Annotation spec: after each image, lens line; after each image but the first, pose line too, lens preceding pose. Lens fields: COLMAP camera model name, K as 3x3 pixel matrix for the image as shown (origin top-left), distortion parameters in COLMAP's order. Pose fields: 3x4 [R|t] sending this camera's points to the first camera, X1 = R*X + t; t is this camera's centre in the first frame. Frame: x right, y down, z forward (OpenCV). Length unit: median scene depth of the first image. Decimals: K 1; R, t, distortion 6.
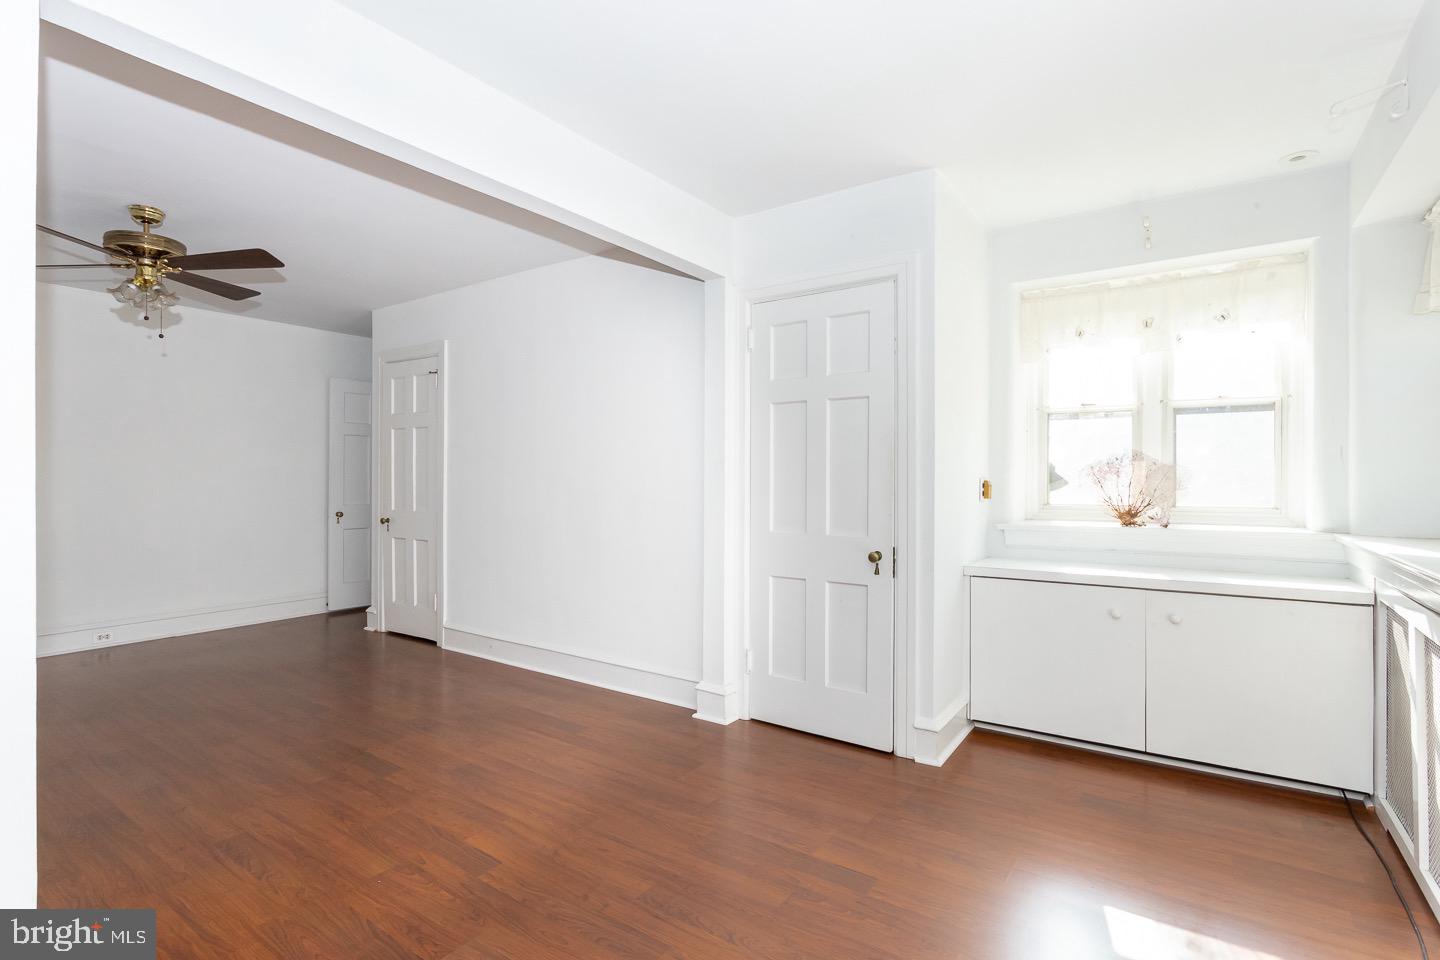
lens RADIAL K [[700.3, 0, 716.8], [0, 700.3, 476.6], [0, 0, 1]] dist [-0.013955, 0.003906]
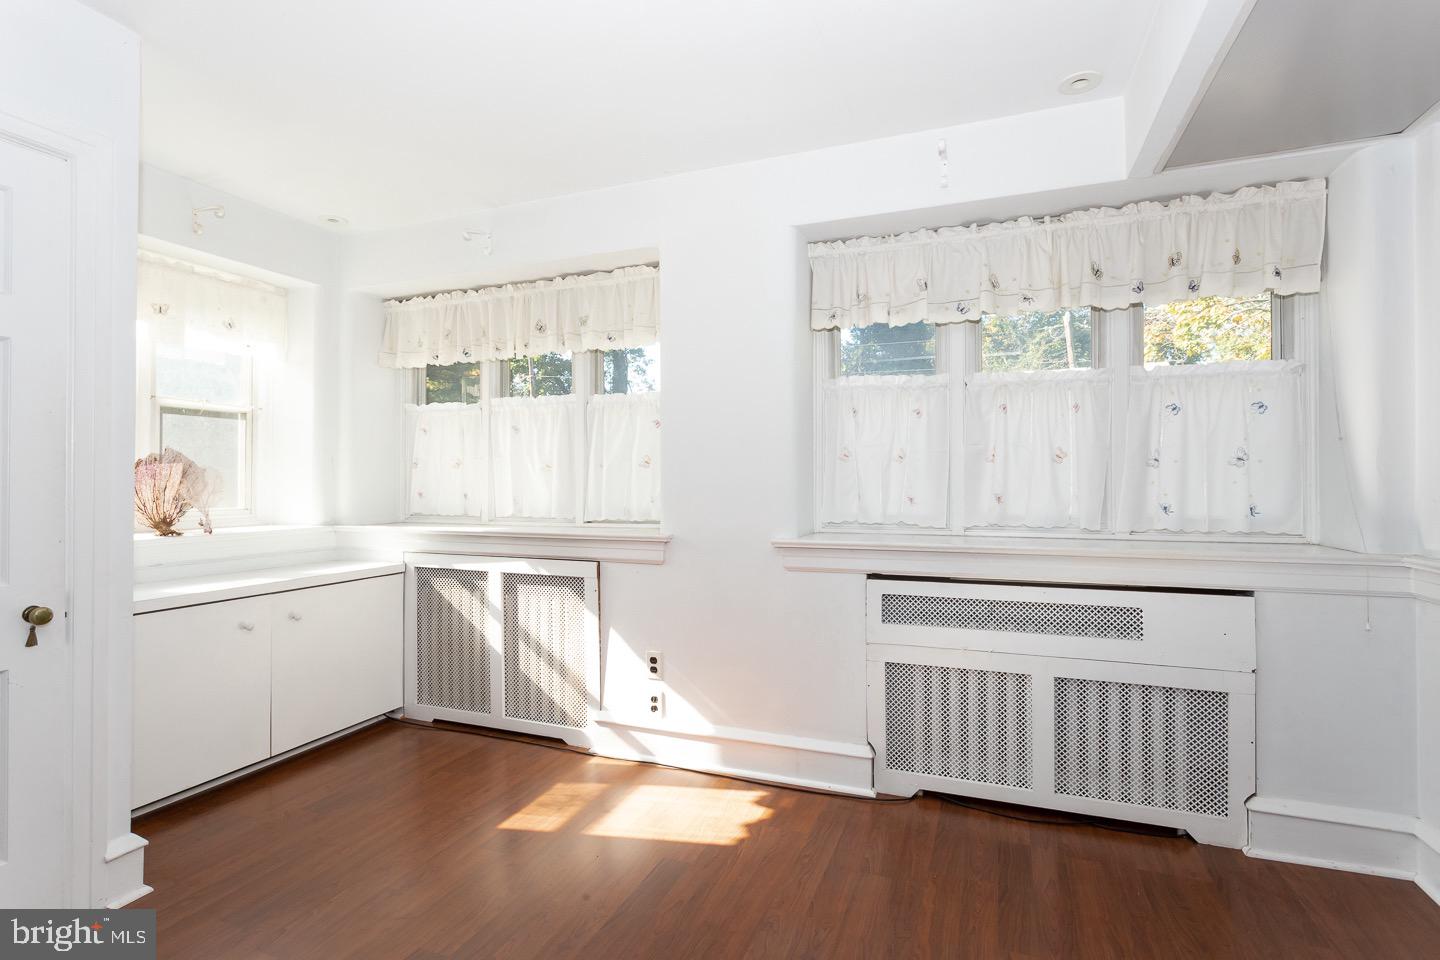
lens RADIAL K [[700.3, 0, 713.6], [0, 700.3, 478.5], [0, 0, 1]] dist [-0.013955, 0.003906]
pose [[-0.226128, 0.009965, 0.974047, -0.432662], [0.008823, 0.999928, -0.008181, 0.011967], [-0.974058, 0.006744, -0.226200, 0.536823]]
